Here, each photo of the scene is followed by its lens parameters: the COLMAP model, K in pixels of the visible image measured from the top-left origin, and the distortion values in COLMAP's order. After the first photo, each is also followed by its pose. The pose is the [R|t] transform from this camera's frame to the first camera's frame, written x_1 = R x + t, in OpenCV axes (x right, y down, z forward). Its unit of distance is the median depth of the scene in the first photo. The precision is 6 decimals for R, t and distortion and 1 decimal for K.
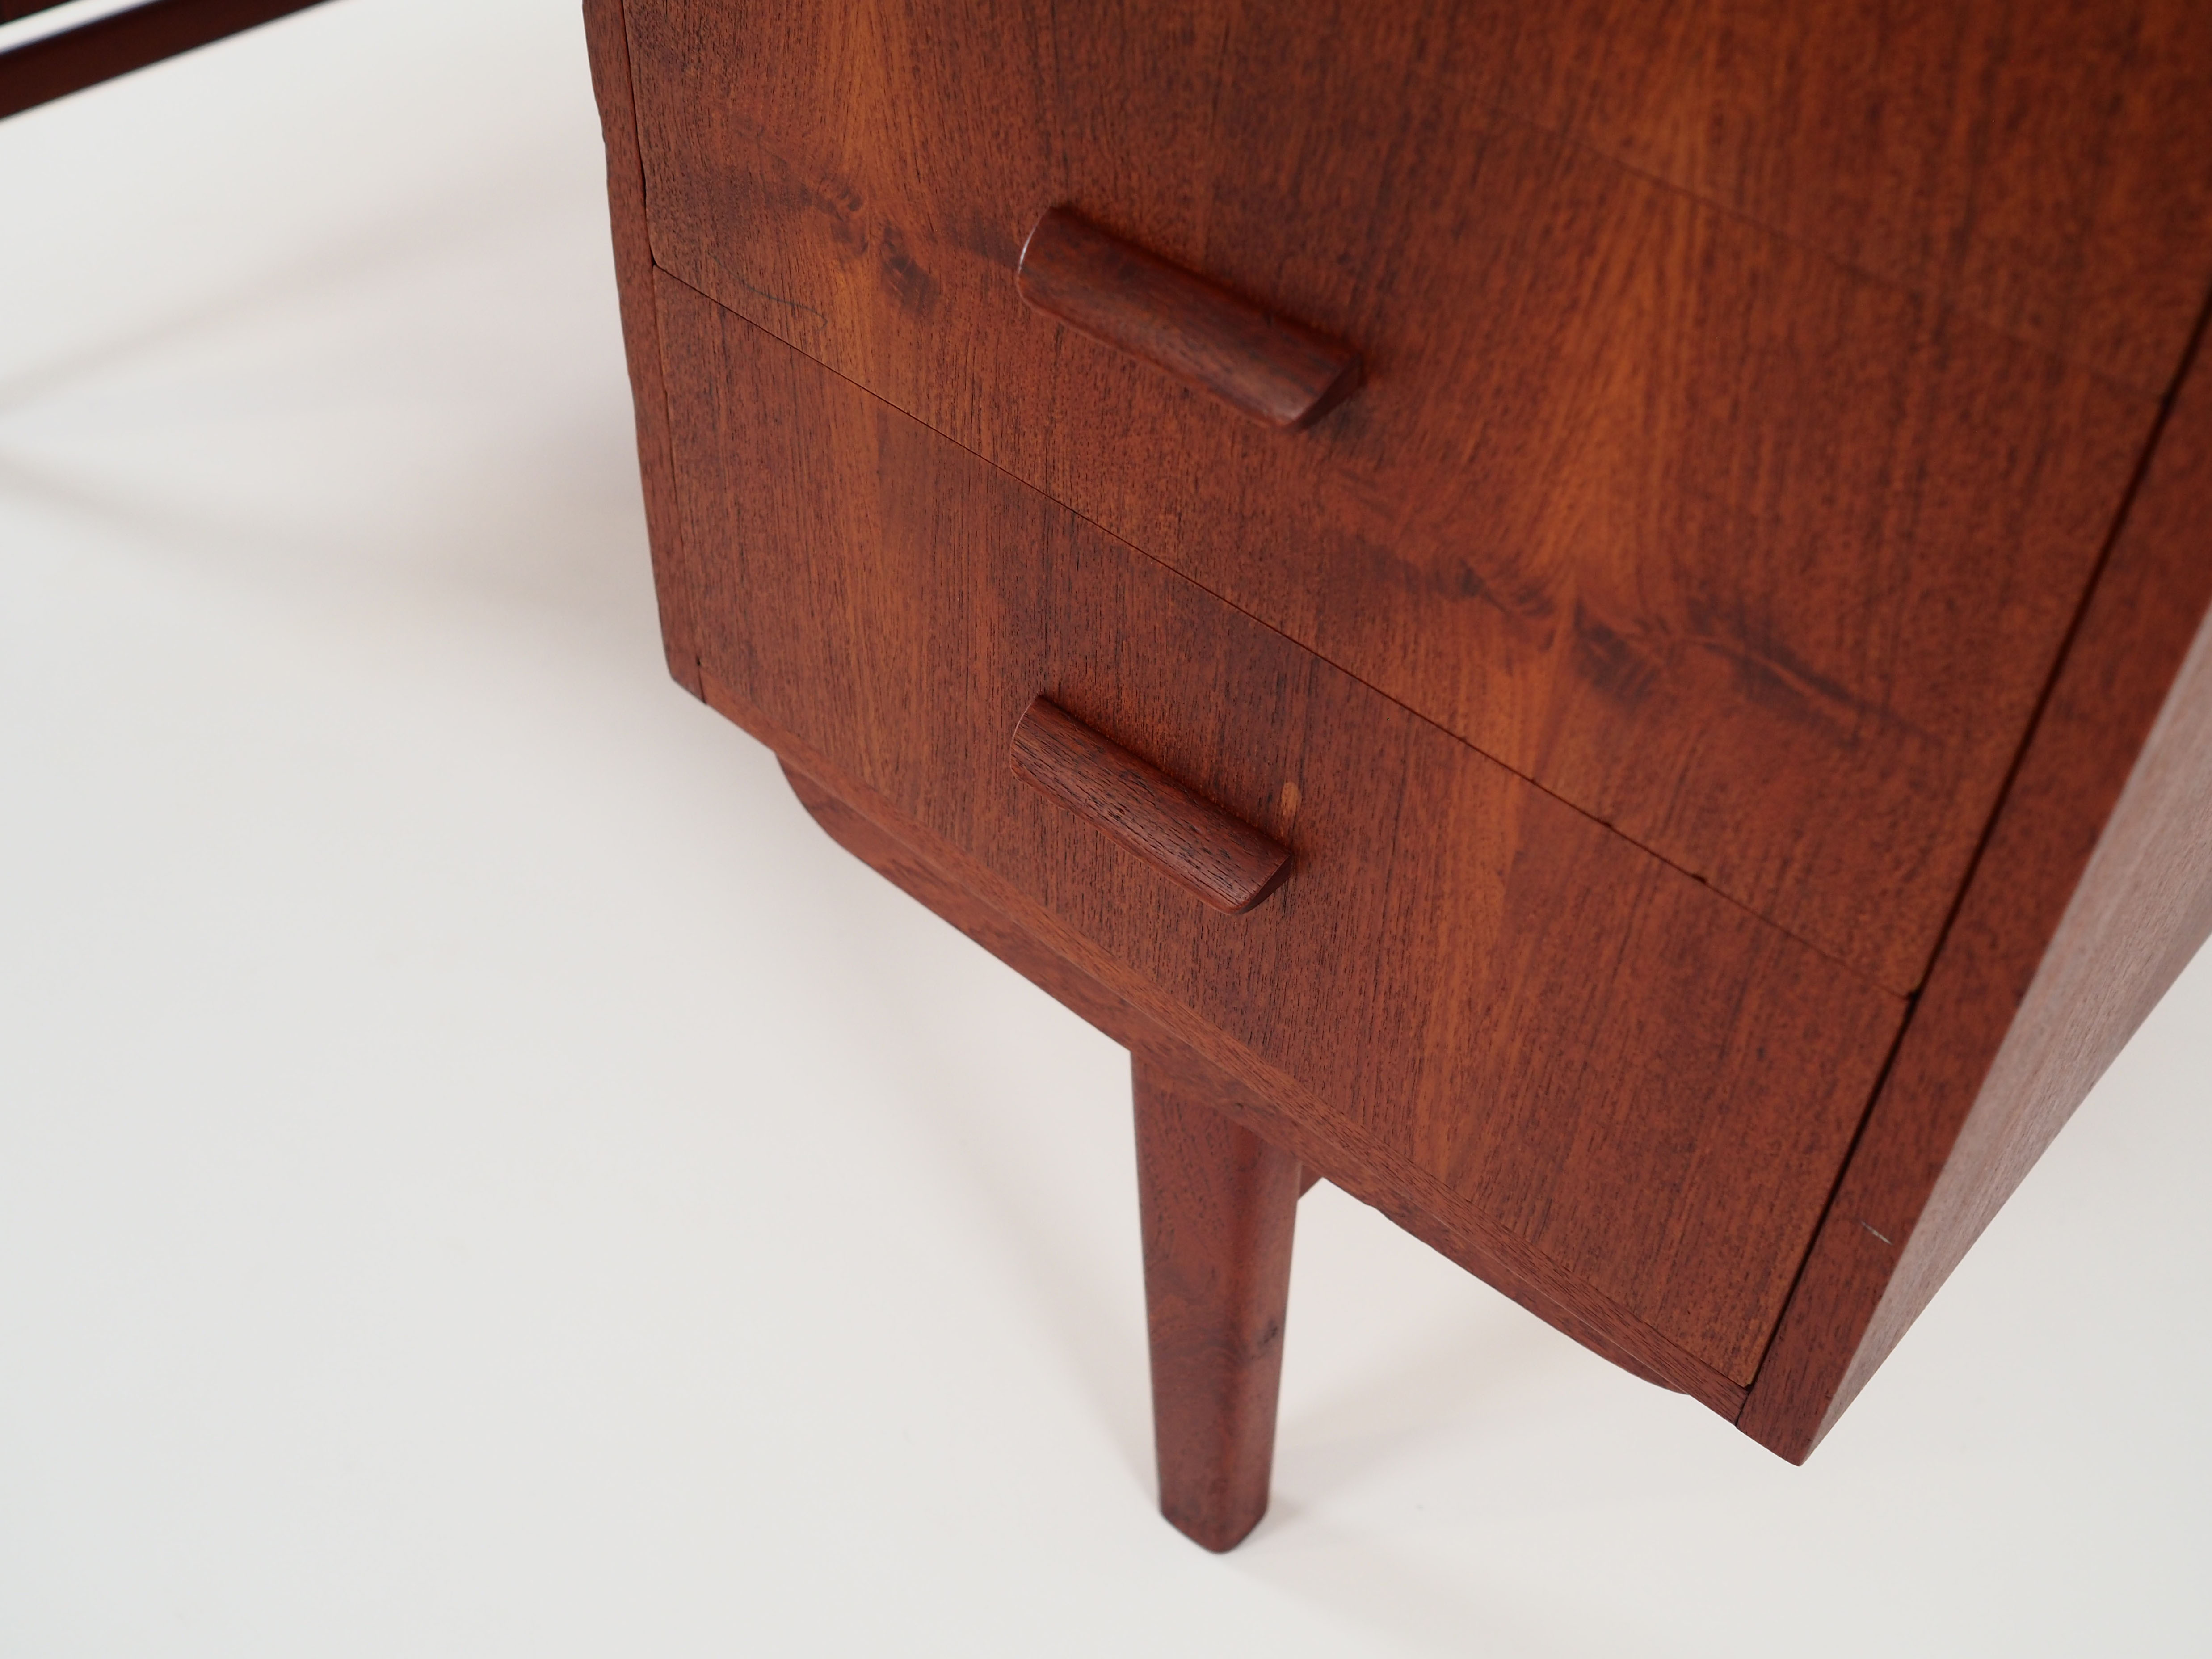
lens RADIAL K [[2381.3, 0, 1113.5], [0, 2381.3, 717.5], [0, 0, 1]] dist [-0.039245, 0.000000]
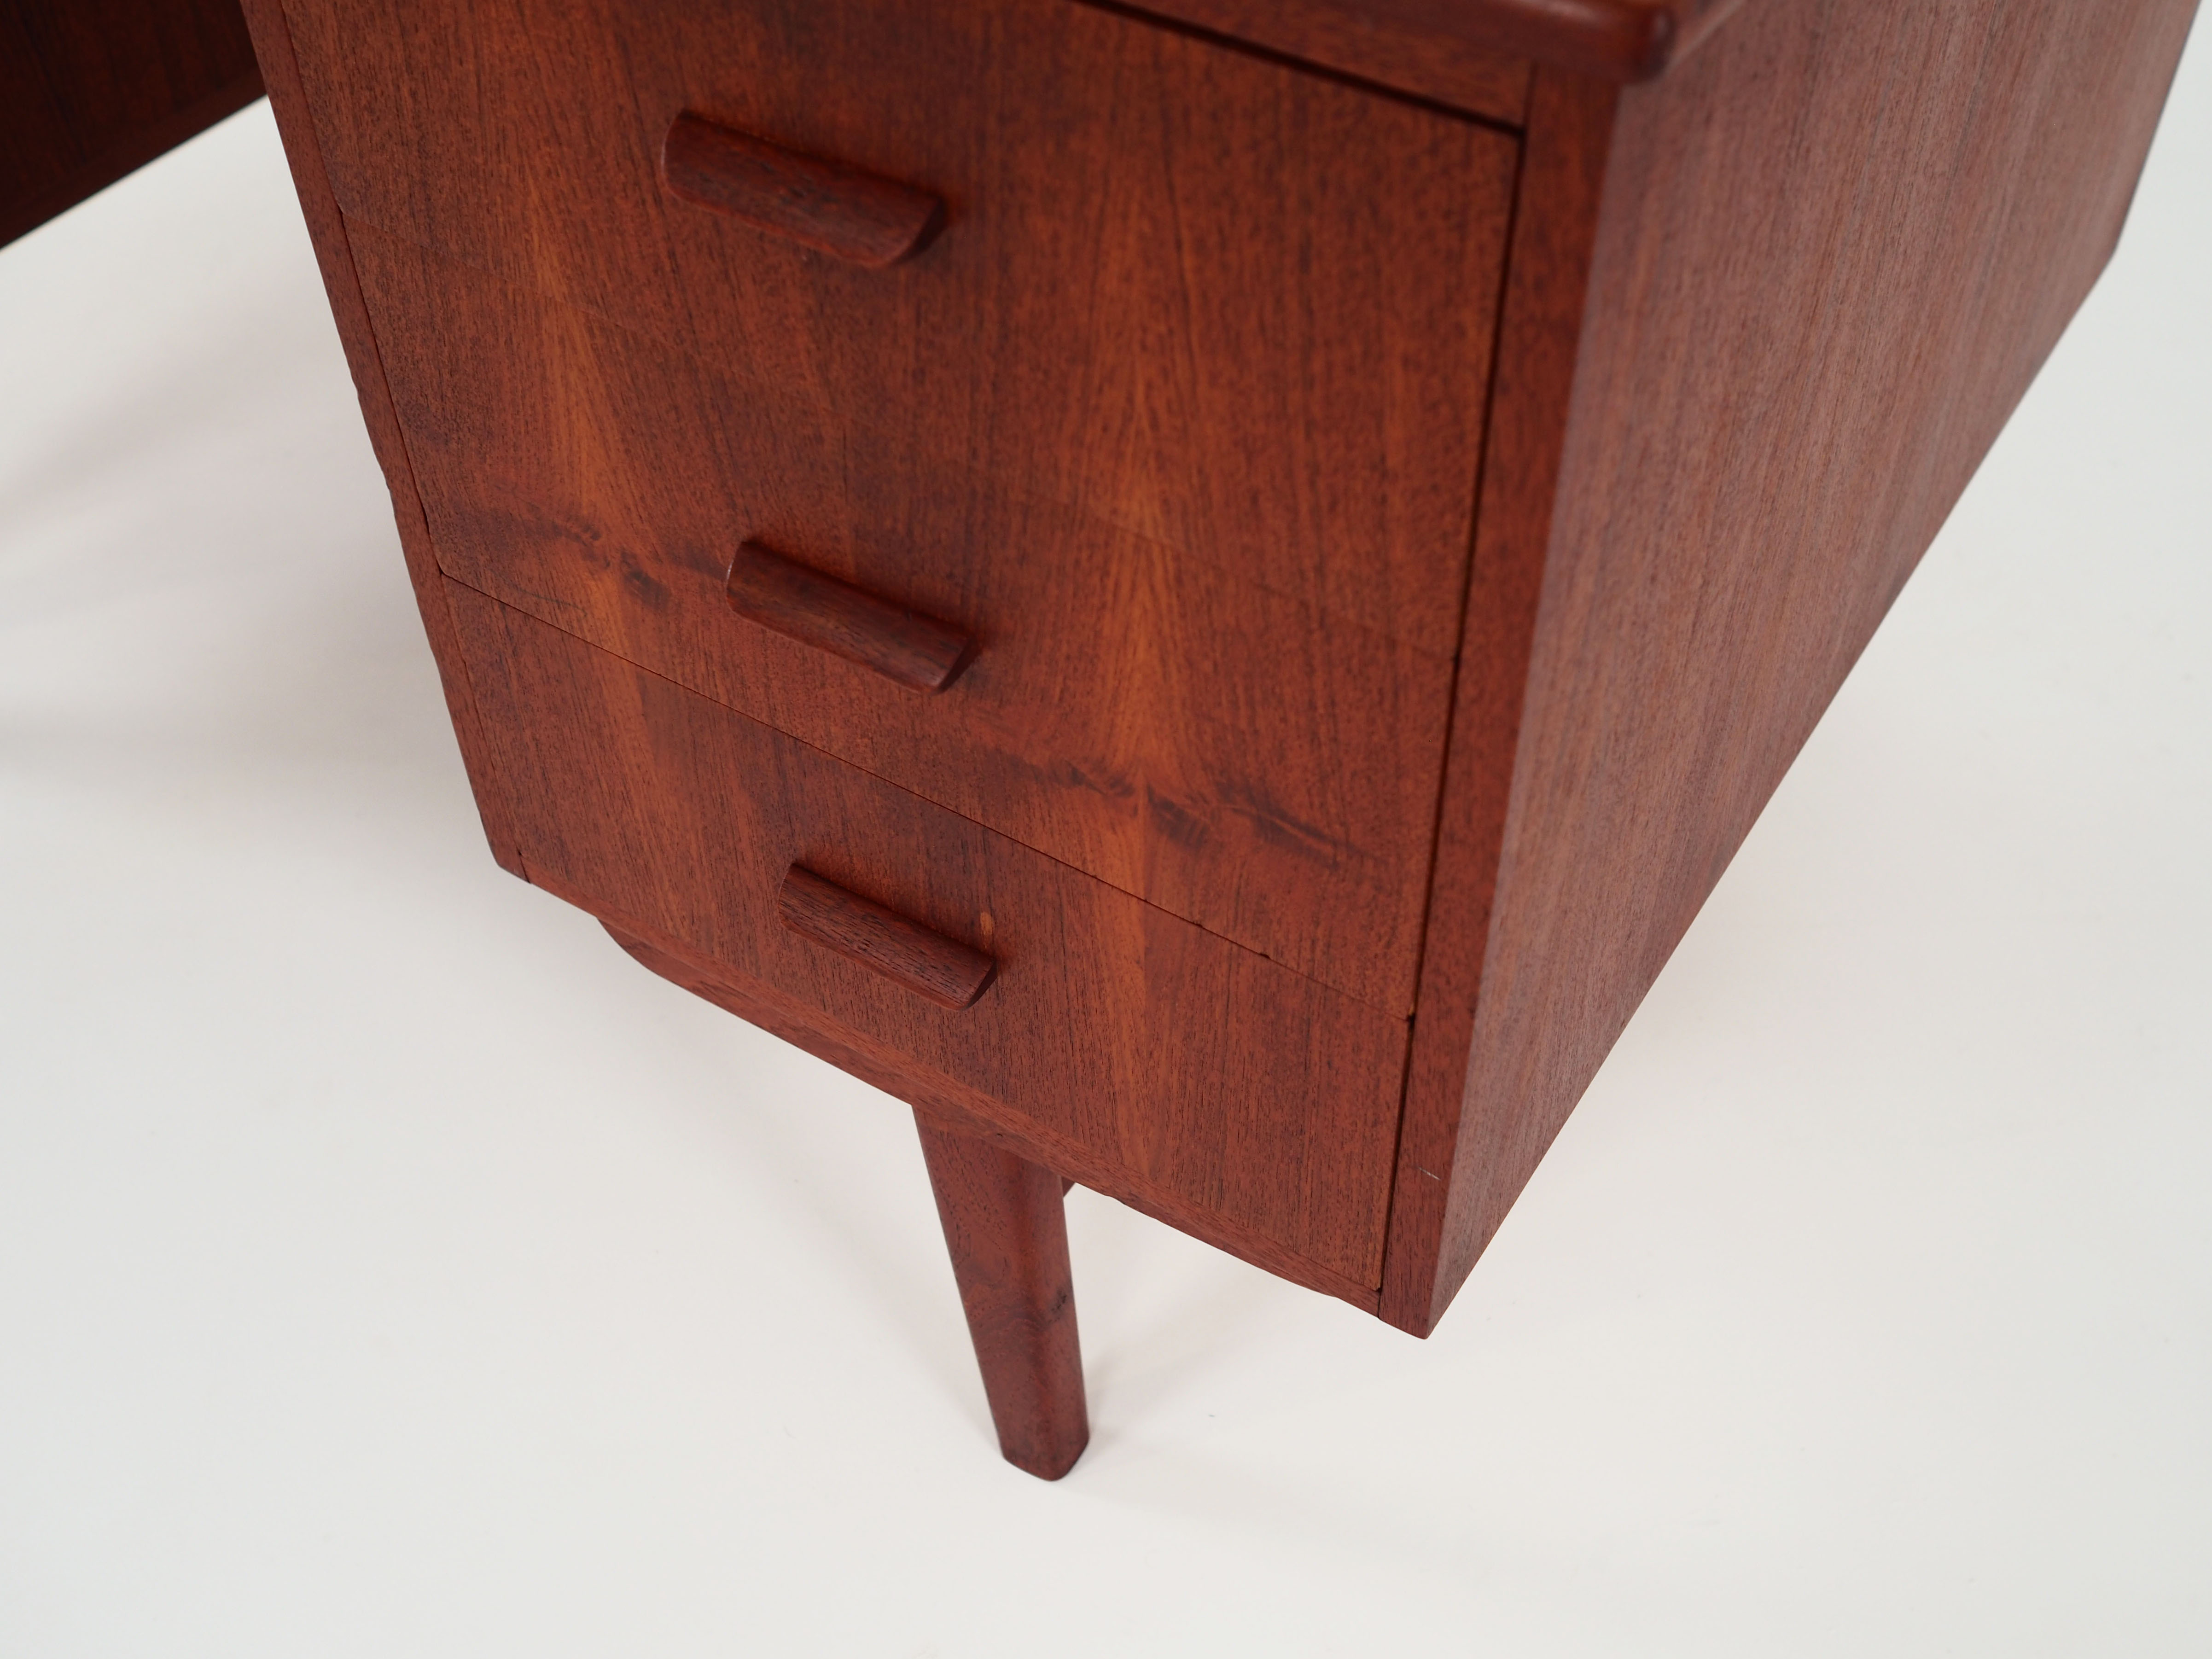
lens RADIAL K [[2381.1, 0, 1104.2], [0, 2381.1, 827.0], [0, 0, 1]] dist [-0.039245, 0.000000]
pose [[0.985108, -0.152627, 0.079171, 0.045569], [0.147596, 0.986846, 0.065950, -0.110453], [-0.088195, -0.053282, 0.994677, -0.393009]]
